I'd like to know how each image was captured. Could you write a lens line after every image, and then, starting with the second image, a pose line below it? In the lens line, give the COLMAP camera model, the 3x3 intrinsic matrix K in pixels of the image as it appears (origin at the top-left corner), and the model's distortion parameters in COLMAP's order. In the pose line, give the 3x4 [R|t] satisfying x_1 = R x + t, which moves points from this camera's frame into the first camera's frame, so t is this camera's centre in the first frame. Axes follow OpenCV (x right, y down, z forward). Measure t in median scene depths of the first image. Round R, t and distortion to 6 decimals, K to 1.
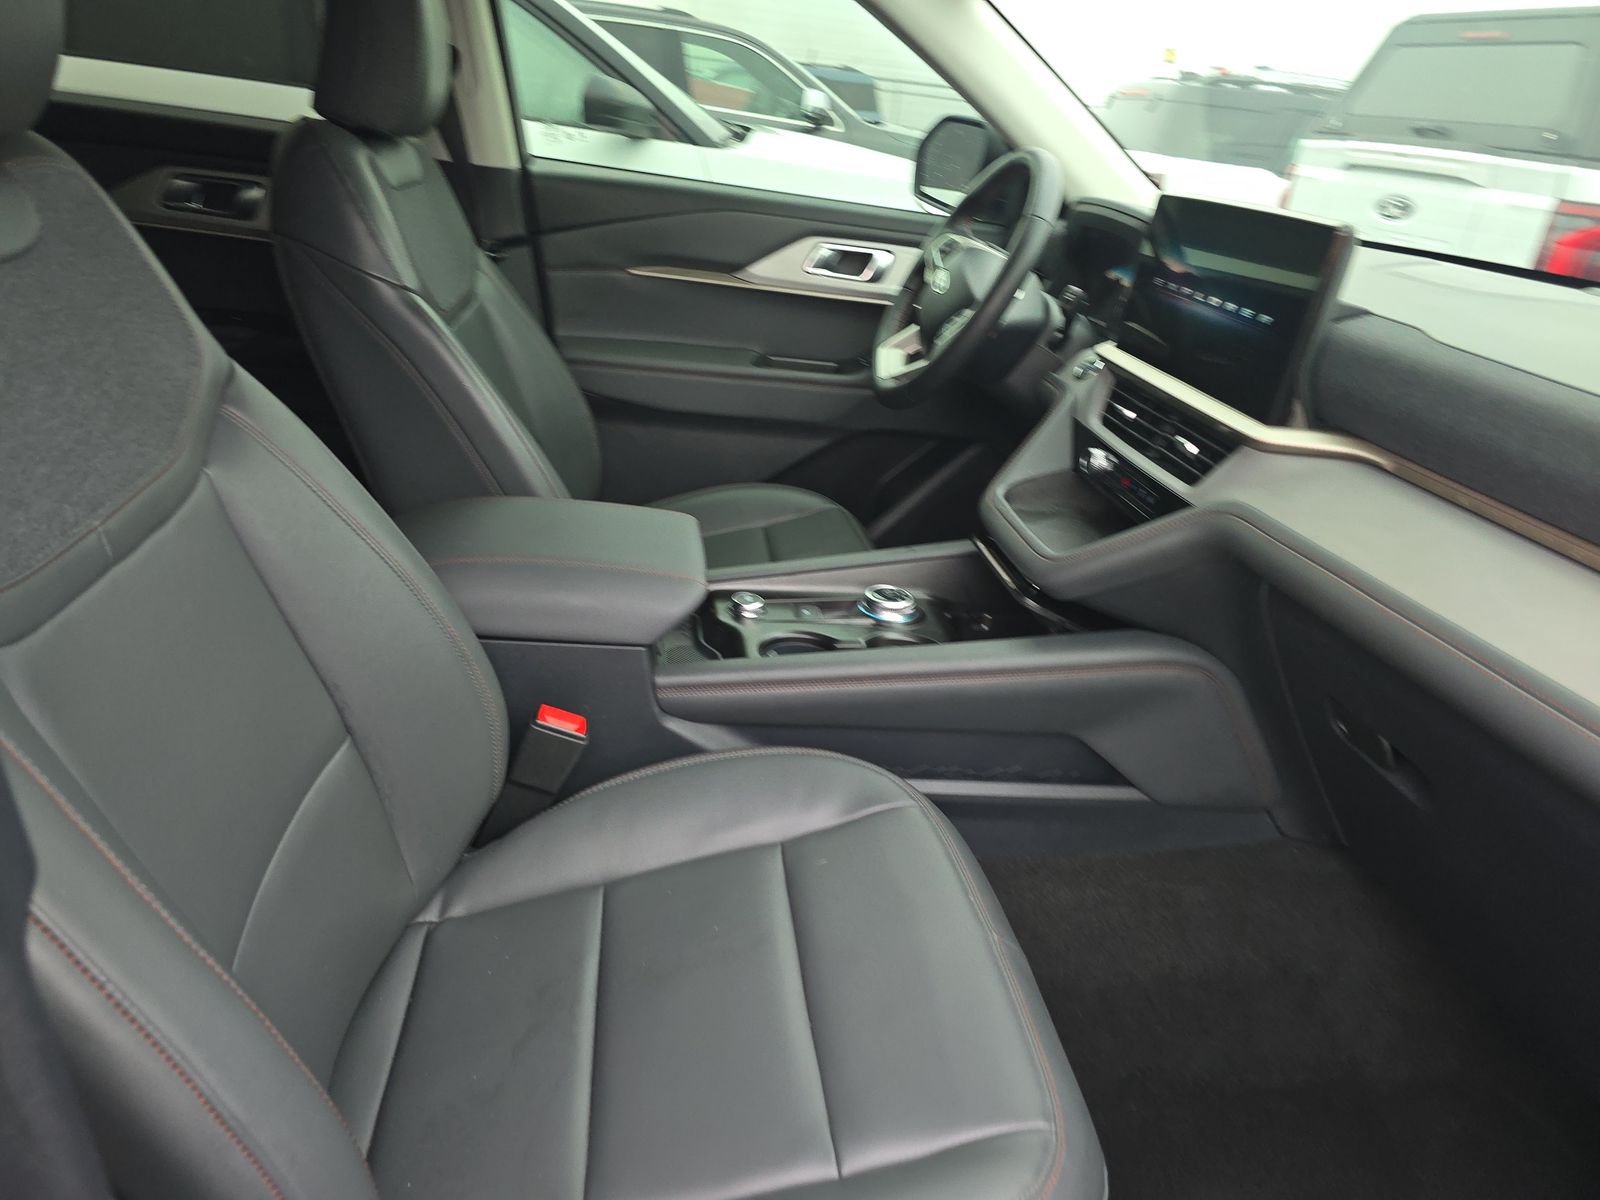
lens RADIAL K [[1068.8, 0, 794.8], [0, 1068.8, 560.6], [0, 0, 1]] dist [0.095519, -0.096647]
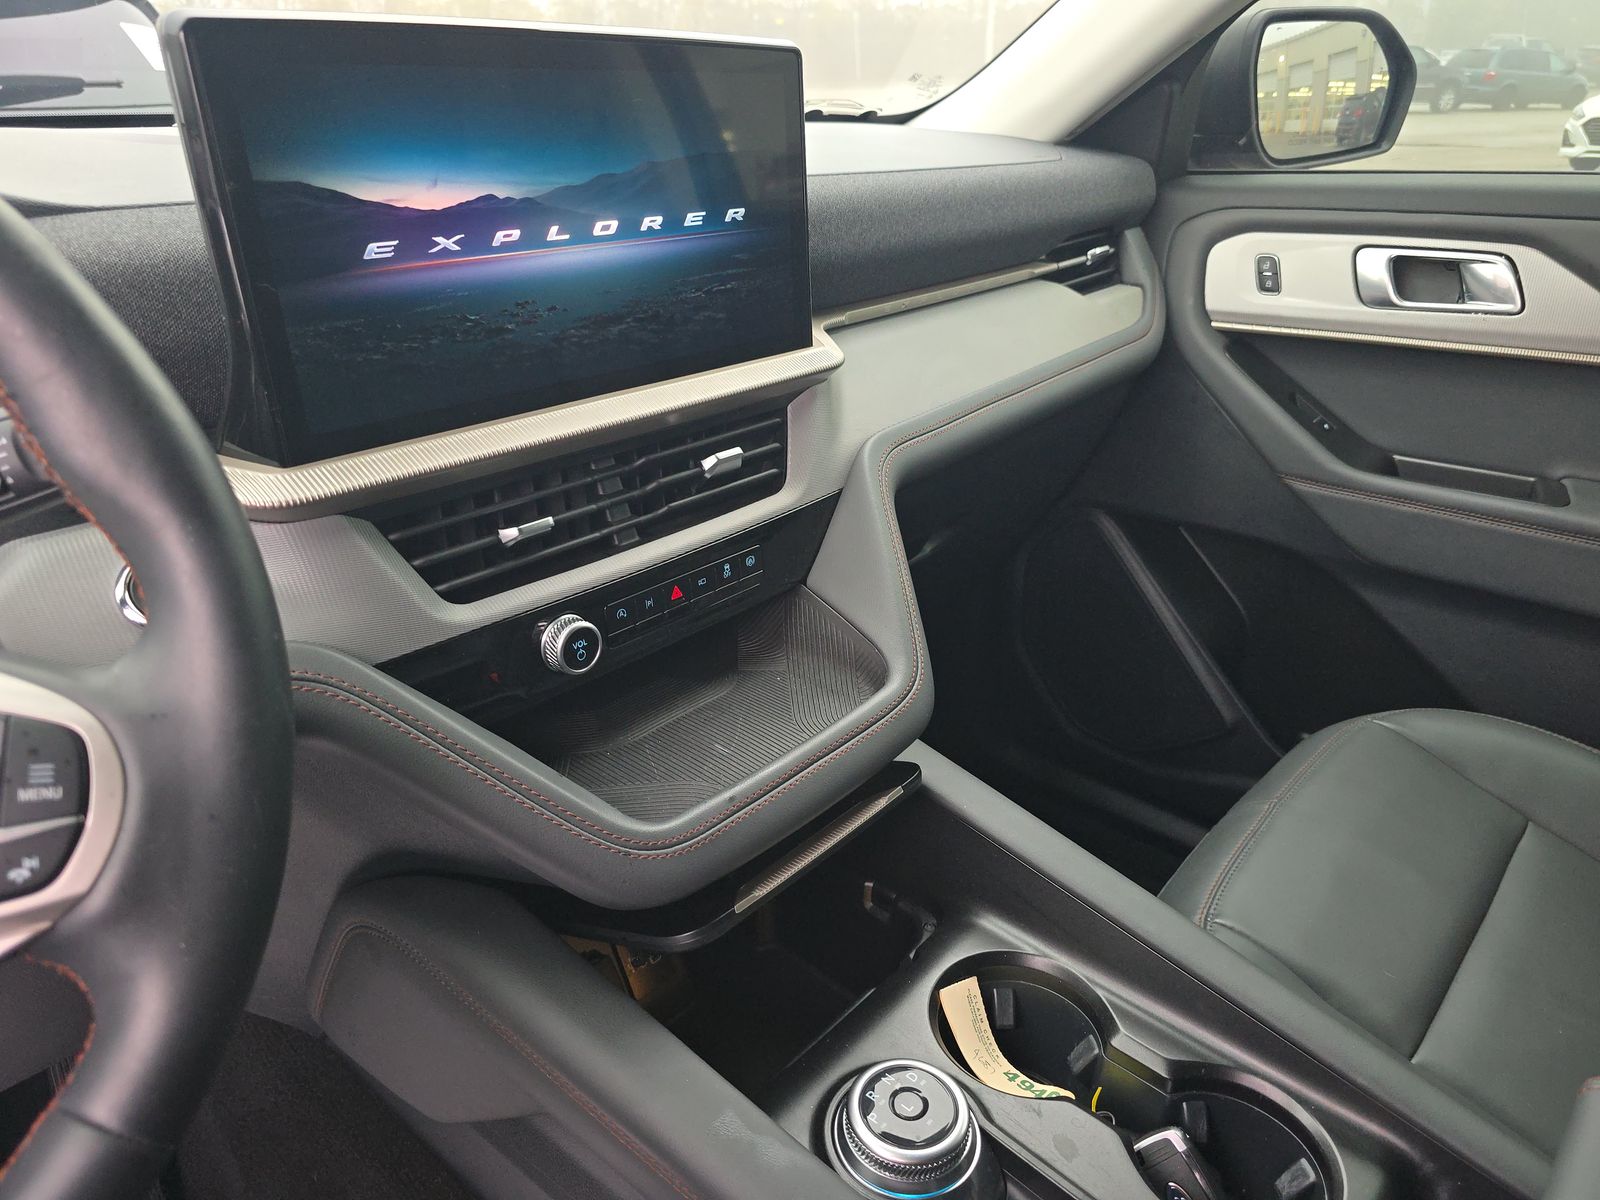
lens RADIAL K [[1056.8, 0, 800.0], [0, 1056.8, 600.0], [0, 0, 1]] dist [0.046719, -0.048714]
pose [[-0.633401, -0.425839, 0.646115, -0.079304], [0.229861, 0.693737, 0.682563, -0.457822], [-0.738896, 0.580853, -0.341530, 1.254554]]
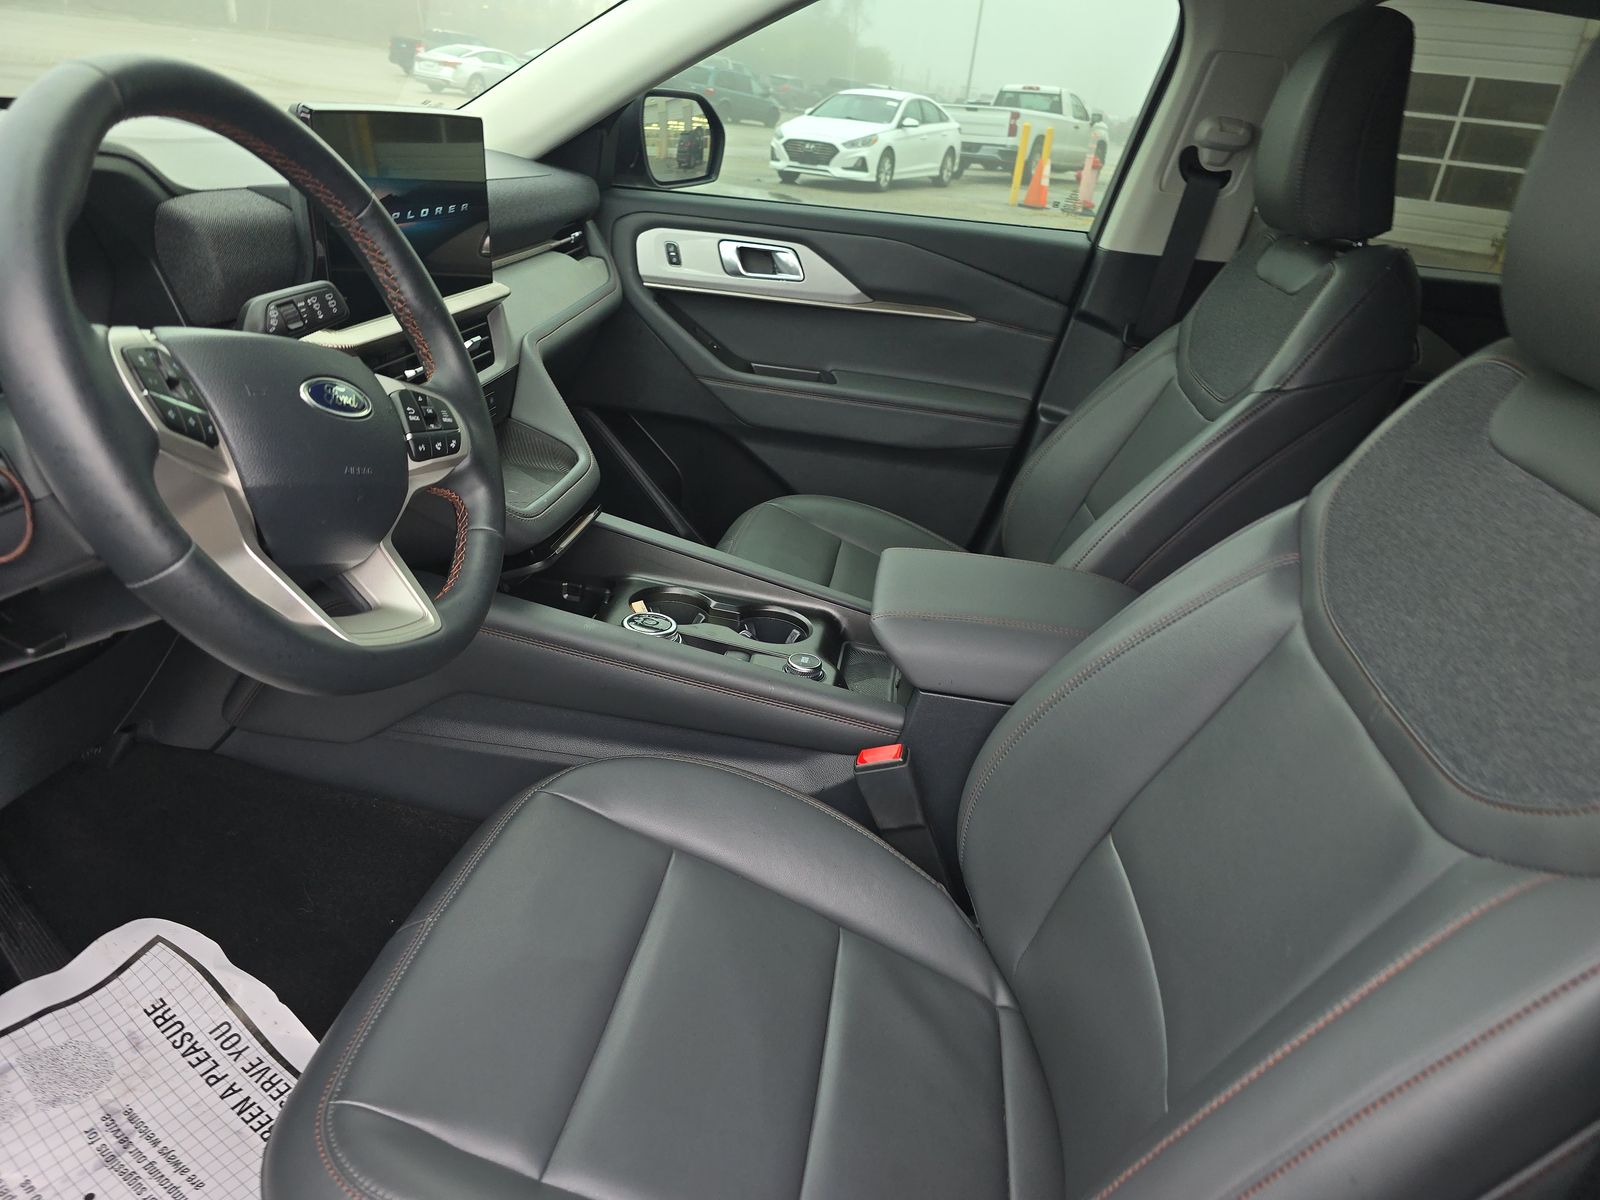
lens RADIAL K [[1068.8, 0, 794.8], [0, 1068.8, 560.6], [0, 0, 1]] dist [0.095519, -0.096647]
pose [[-0.936482, -0.307035, 0.169501, -0.192623], [-0.100016, 0.697033, 0.710029, -0.773356], [-0.336152, 0.647977, -0.683467, 1.820803]]
